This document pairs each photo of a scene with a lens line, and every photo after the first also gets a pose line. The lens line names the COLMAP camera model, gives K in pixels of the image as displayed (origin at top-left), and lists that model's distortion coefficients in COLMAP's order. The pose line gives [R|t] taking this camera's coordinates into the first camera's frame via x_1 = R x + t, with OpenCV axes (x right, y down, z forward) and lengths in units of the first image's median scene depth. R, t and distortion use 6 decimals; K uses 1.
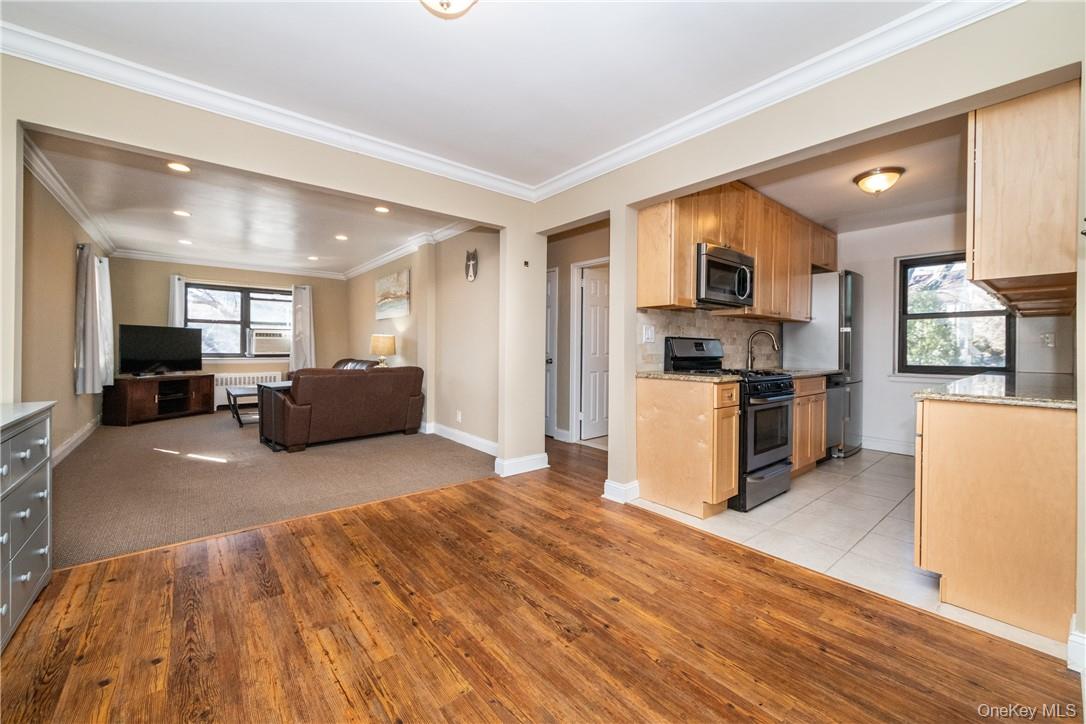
lens RADIAL K [[463.1, 0, 544.9], [0, 463.1, 367.8], [0, 0, 1]] dist [-0.023788, 0.003048]
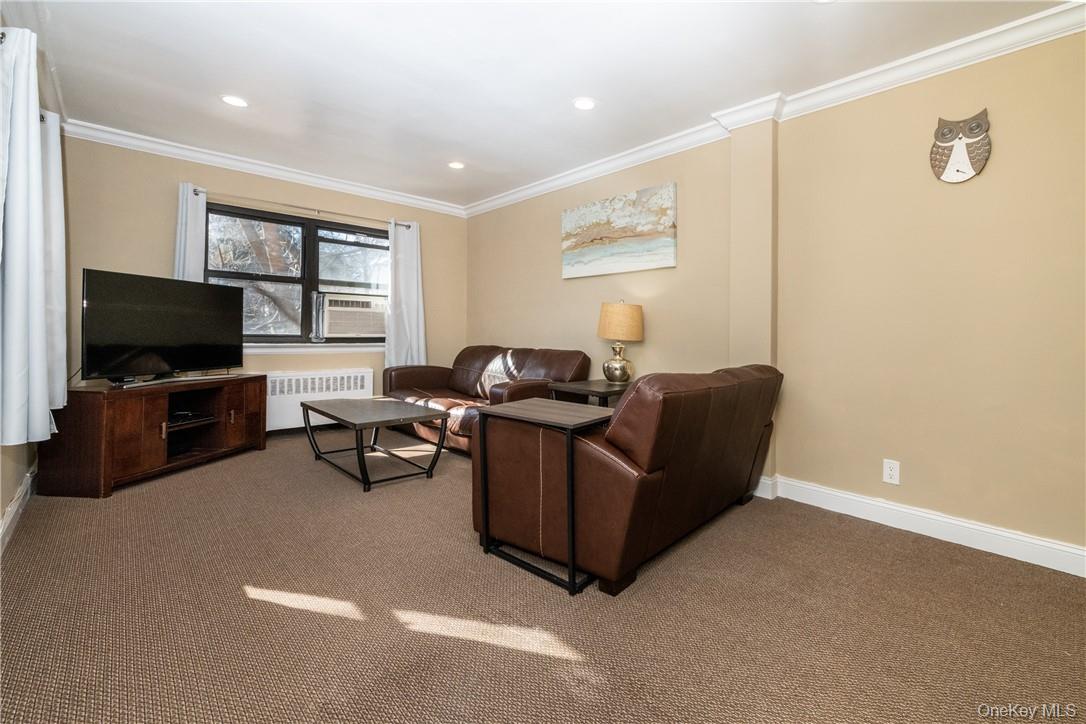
lens RADIAL K [[480.5, 0, 551.2], [0, 480.5, 344.5], [0, 0, 1]] dist [-0.004992, -0.000511]
pose [[0.995692, 0.002614, 0.092688, -0.443578], [-0.001306, 0.999899, -0.014163, -0.013551], [-0.092715, 0.013981, 0.995594, 0.412953]]
